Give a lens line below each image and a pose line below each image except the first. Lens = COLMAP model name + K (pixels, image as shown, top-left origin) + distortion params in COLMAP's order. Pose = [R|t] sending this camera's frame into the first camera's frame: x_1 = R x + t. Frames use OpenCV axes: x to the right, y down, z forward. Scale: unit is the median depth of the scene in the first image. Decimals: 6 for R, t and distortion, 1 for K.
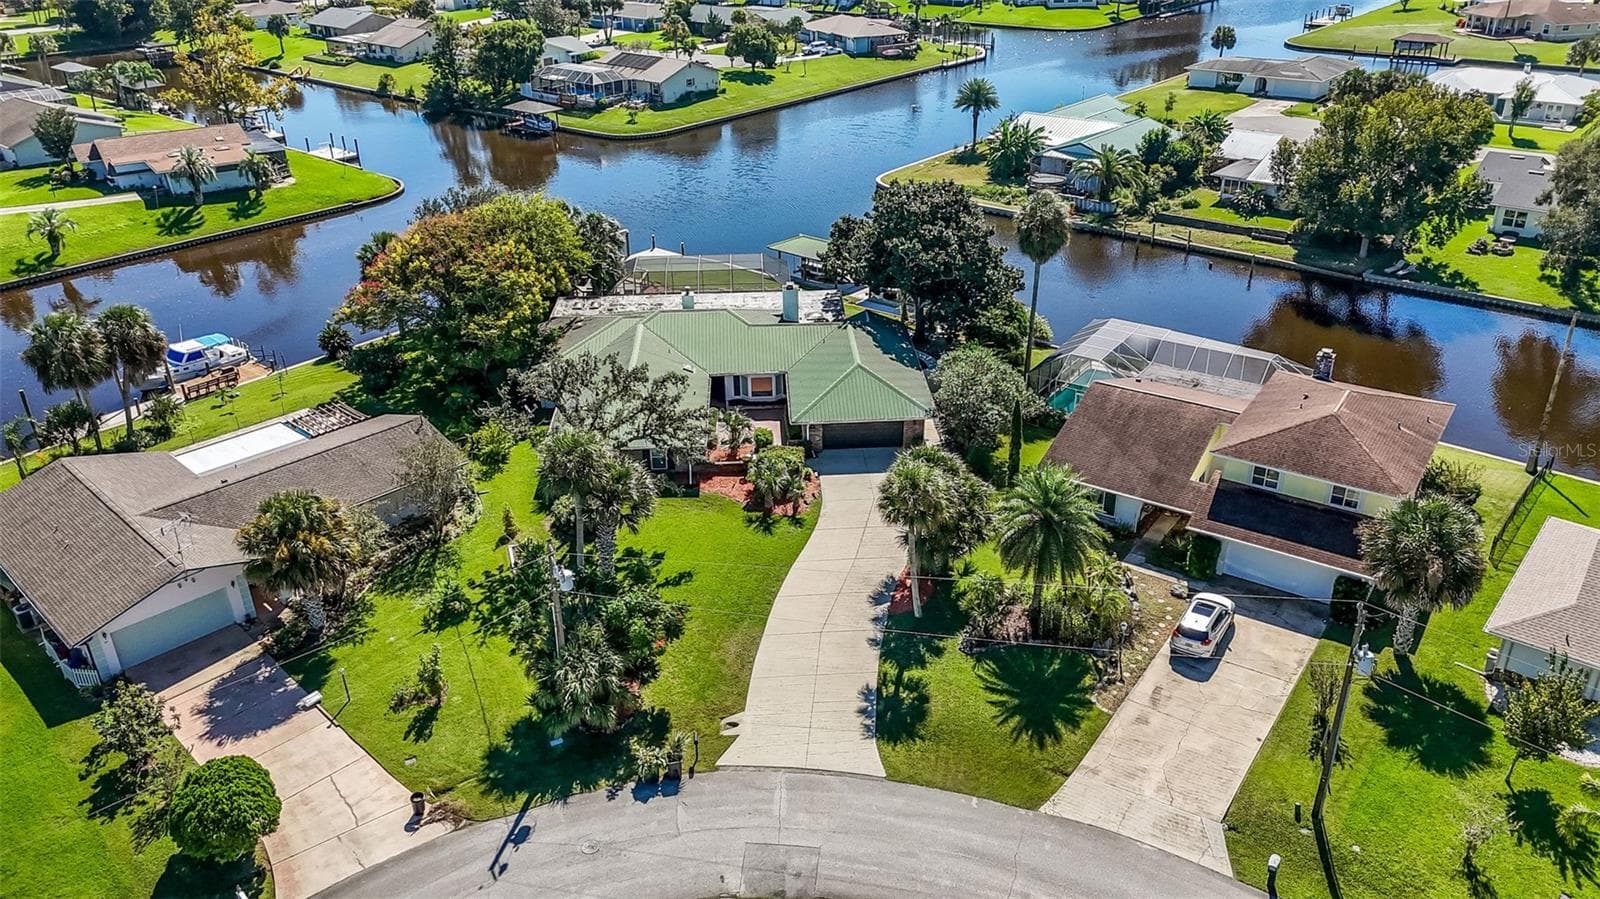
lens RADIAL K [[1163.9, 0, 797.1], [0, 1163.9, 488.9], [0, 0, 1]] dist [0.135191, -0.167184]
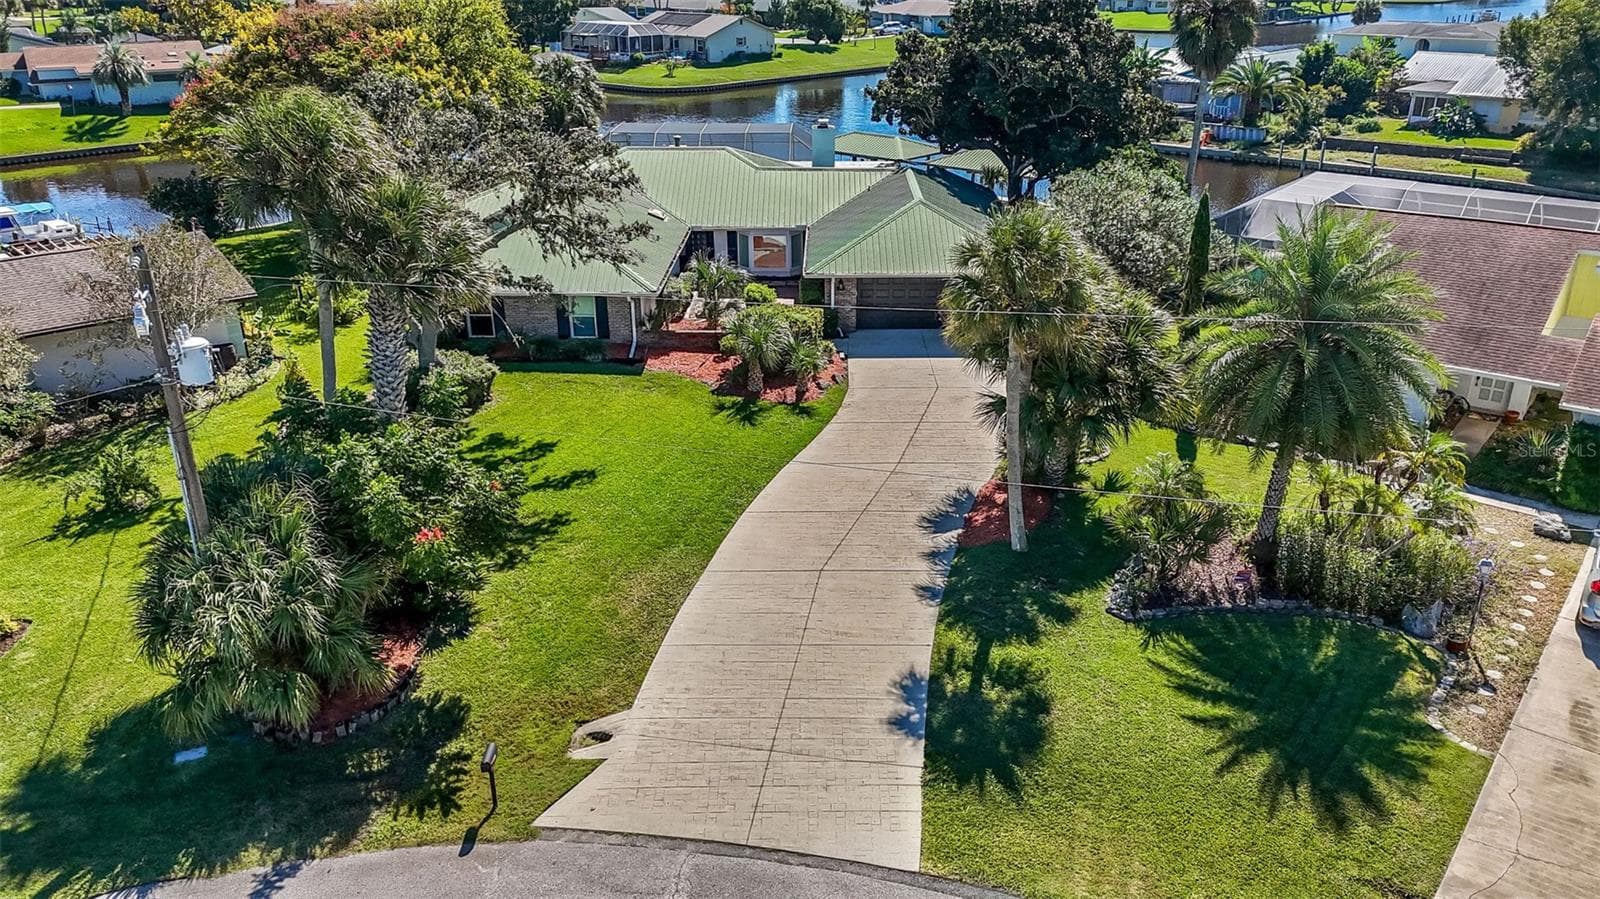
lens RADIAL K [[1162.2, 0, 803.1], [0, 1162.2, 479.7], [0, 0, 1]] dist [0.049038, -0.002782]
pose [[0.997892, 0.038433, -0.052285, 0.037281], [-0.042435, 0.996072, -0.077717, 0.124264], [0.049093, 0.079772, 0.995603, 0.511659]]
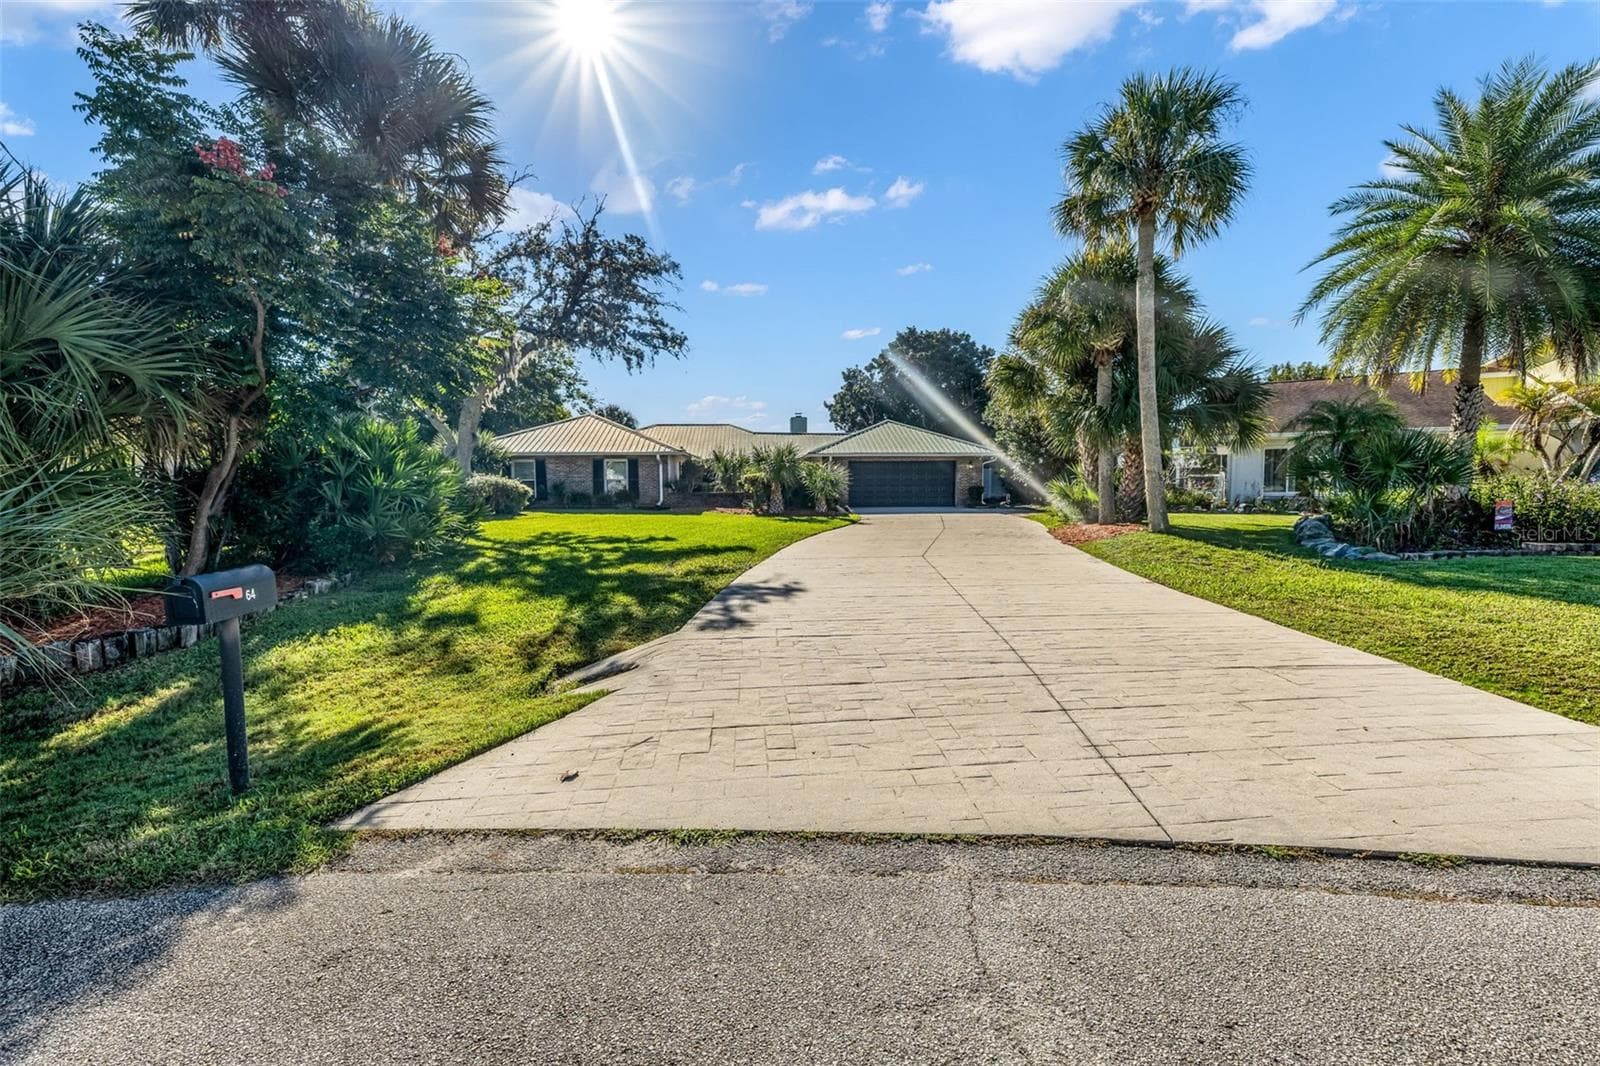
lens RADIAL K [[668.7, 0, 799.3], [0, 668.7, 529.9], [0, 0, 1]] dist [0.001722, 0.000961]
pose [[0.999763, 0.008943, 0.019825, -0.023644], [0.000156, 0.908588, -0.417693, 0.206776], [-0.021748, 0.417598, 0.908372, 0.814550]]
